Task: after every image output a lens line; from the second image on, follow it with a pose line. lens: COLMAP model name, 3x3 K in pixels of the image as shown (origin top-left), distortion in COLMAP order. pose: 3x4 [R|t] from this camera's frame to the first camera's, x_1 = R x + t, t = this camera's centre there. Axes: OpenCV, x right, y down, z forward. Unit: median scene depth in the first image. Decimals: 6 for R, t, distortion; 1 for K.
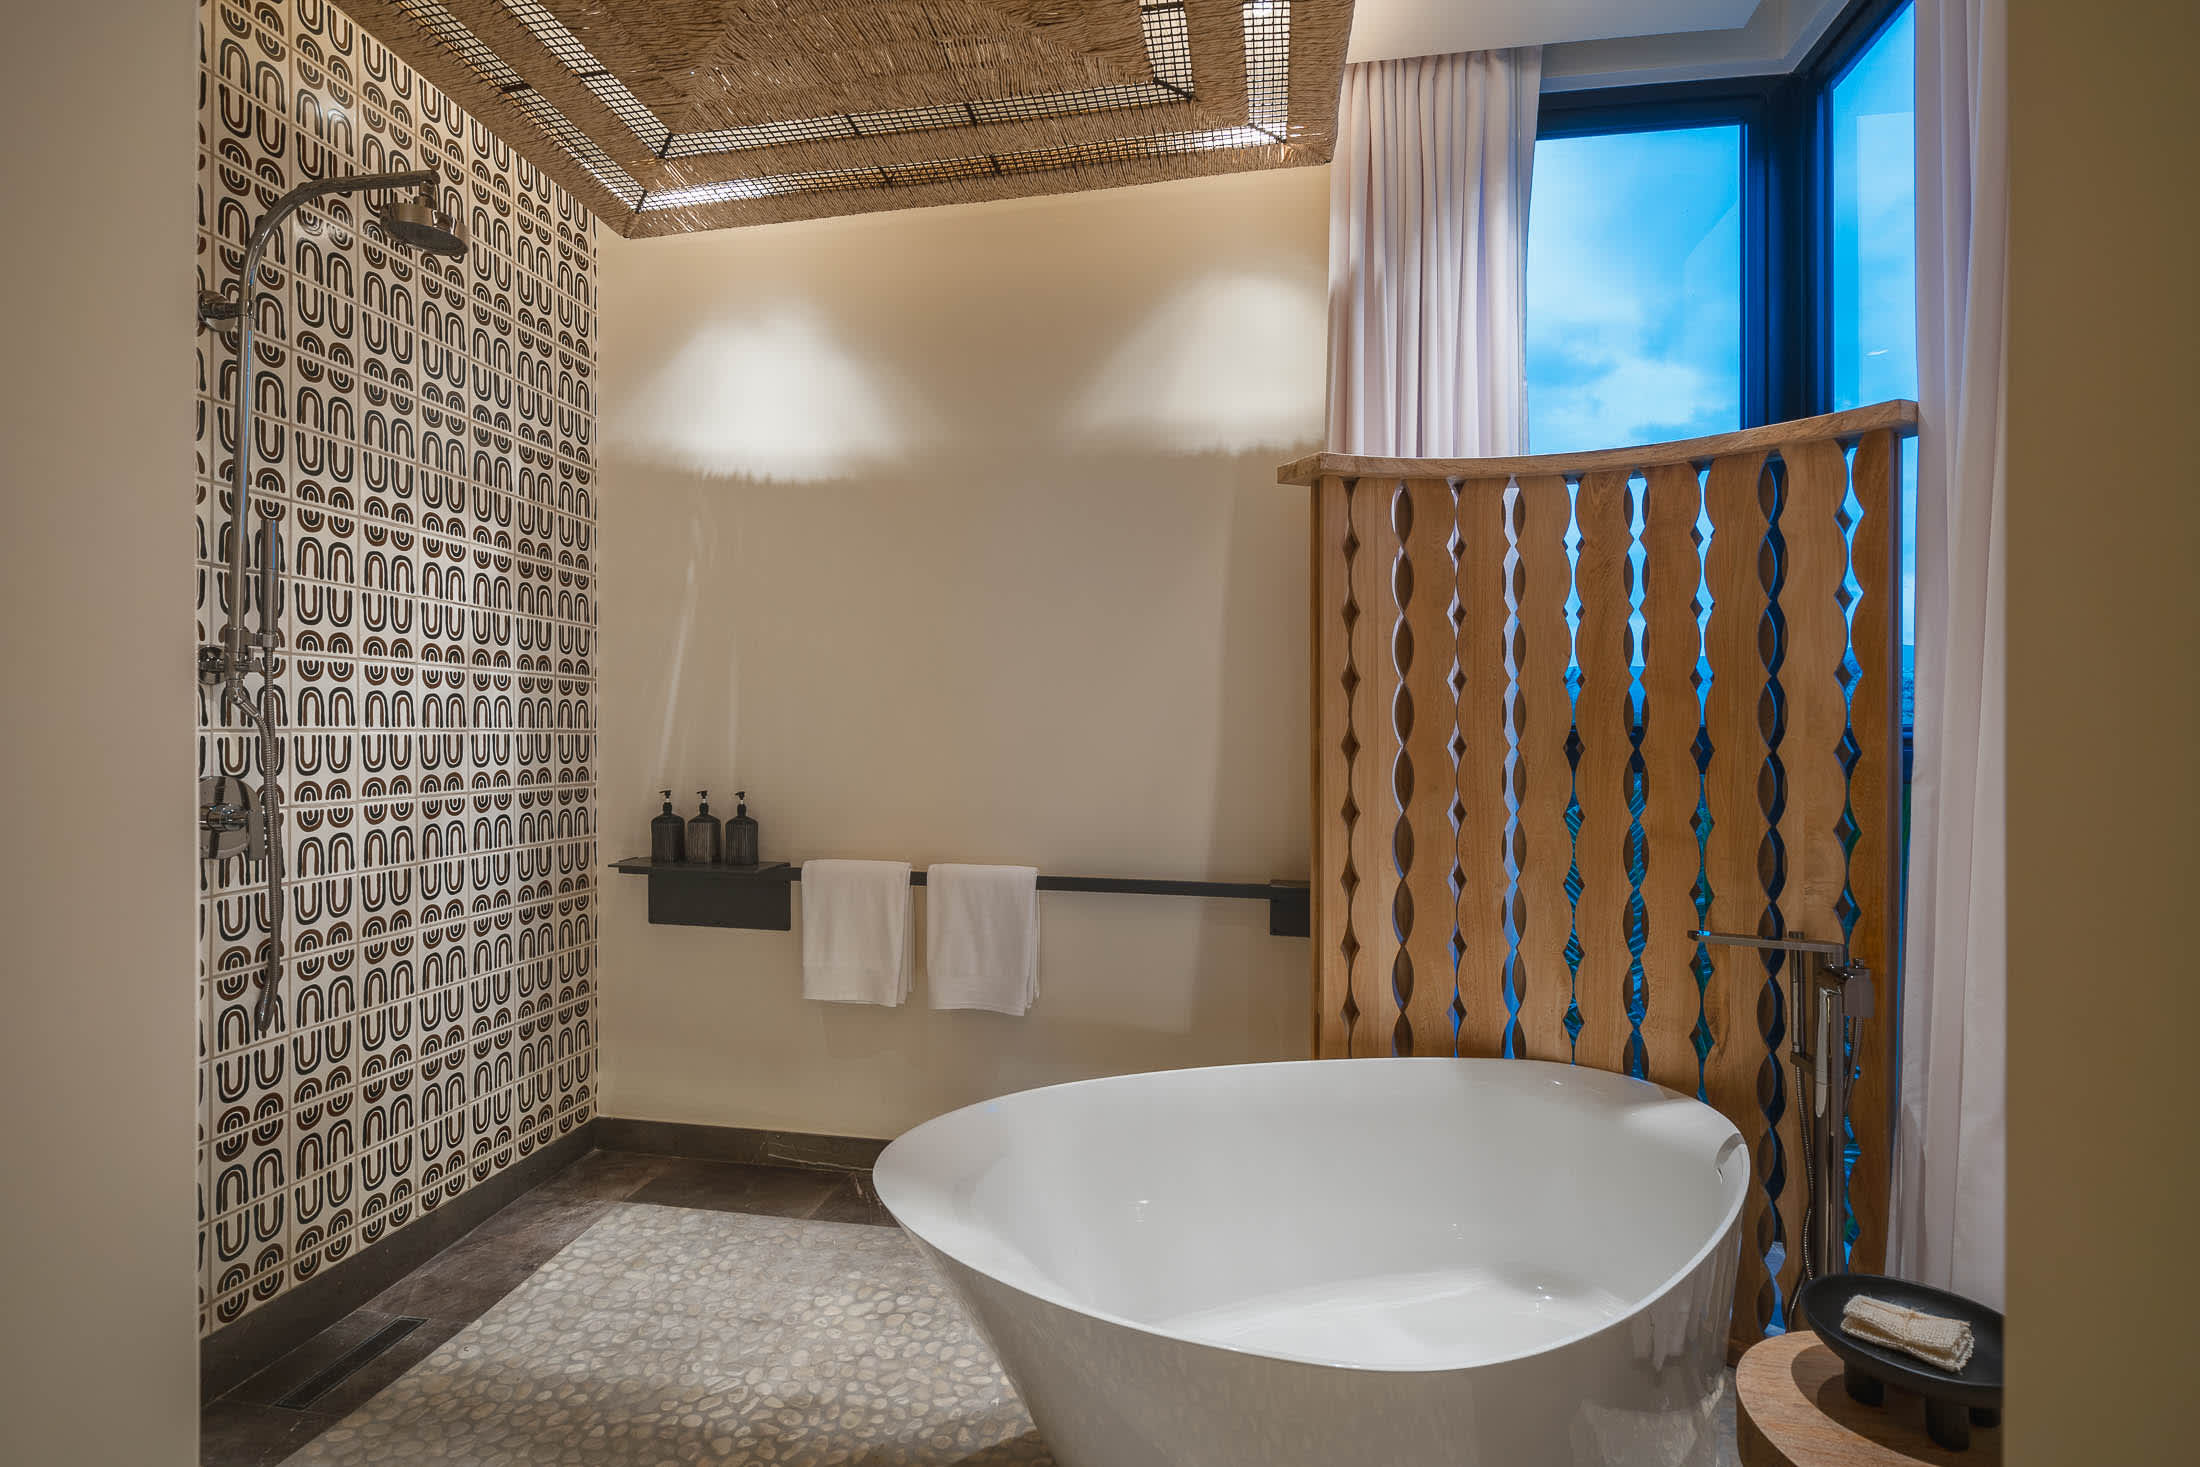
lens RADIAL K [[996.6, 0, 1095.6], [0, 996.6, 732.7], [0, 0, 1]] dist [0.001744, -0.000152]
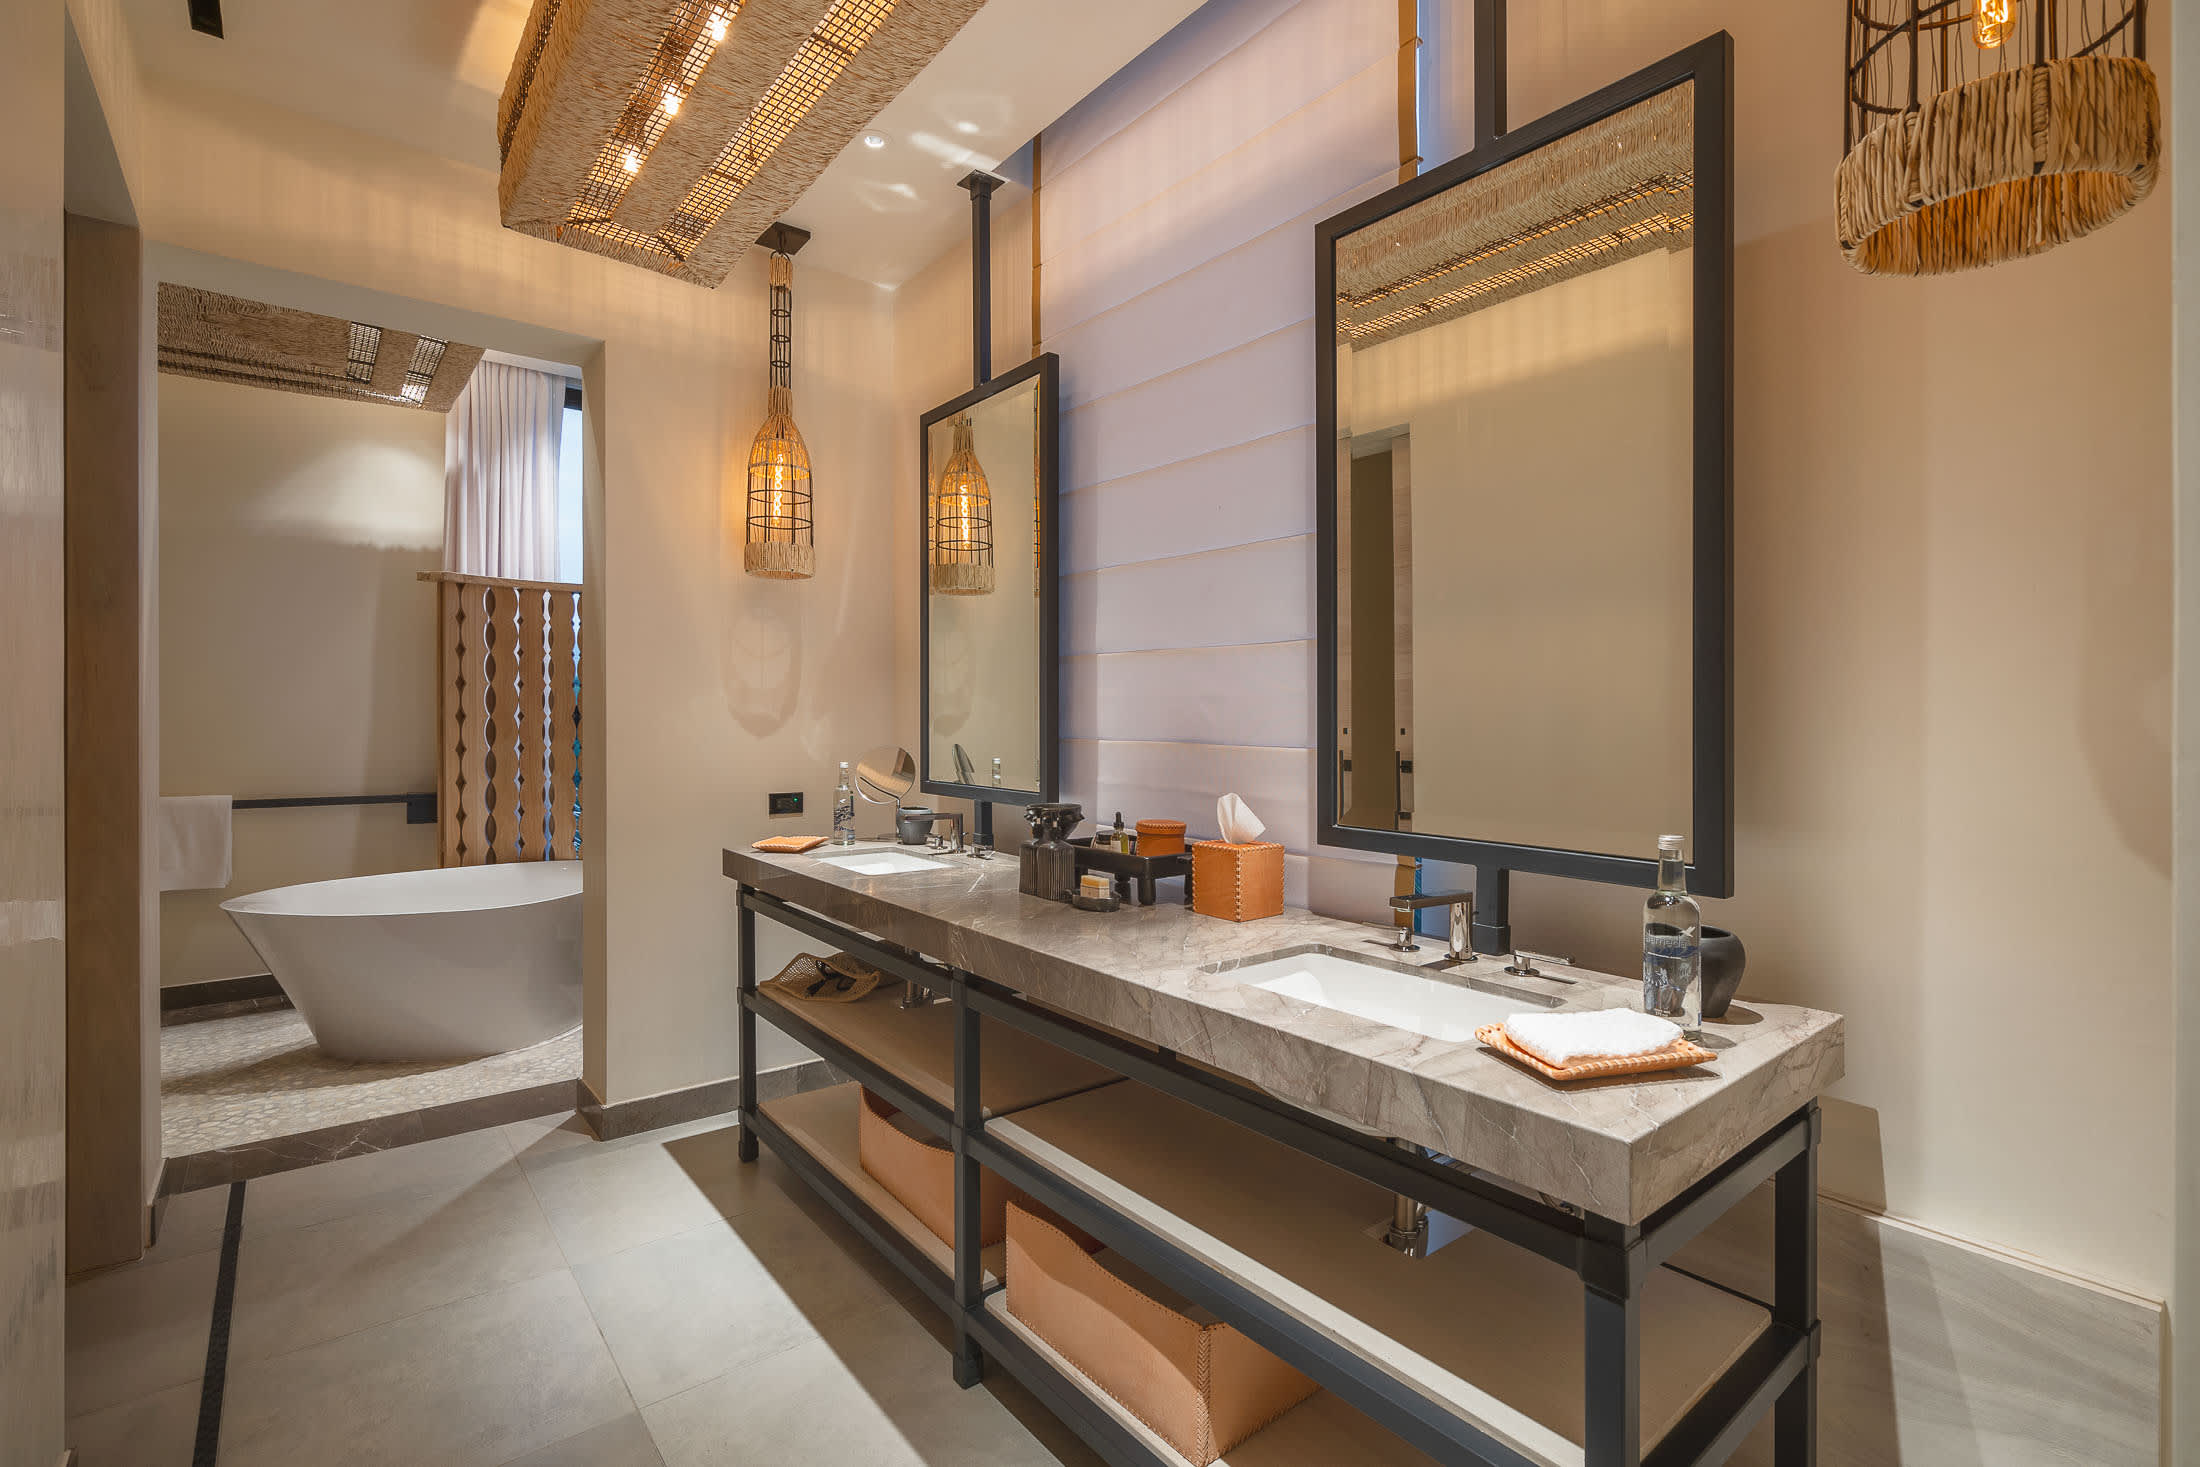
lens RADIAL K [[996.6, 0, 1099.0], [0, 996.6, 710.3], [0, 0, 1]] dist [0.001744, -0.000152]
pose [[0.672251, -0.005490, 0.740303, -0.363567], [-0.001296, 0.999962, 0.008592, -0.017358], [-0.740322, -0.006735, 0.672219, -1.288519]]
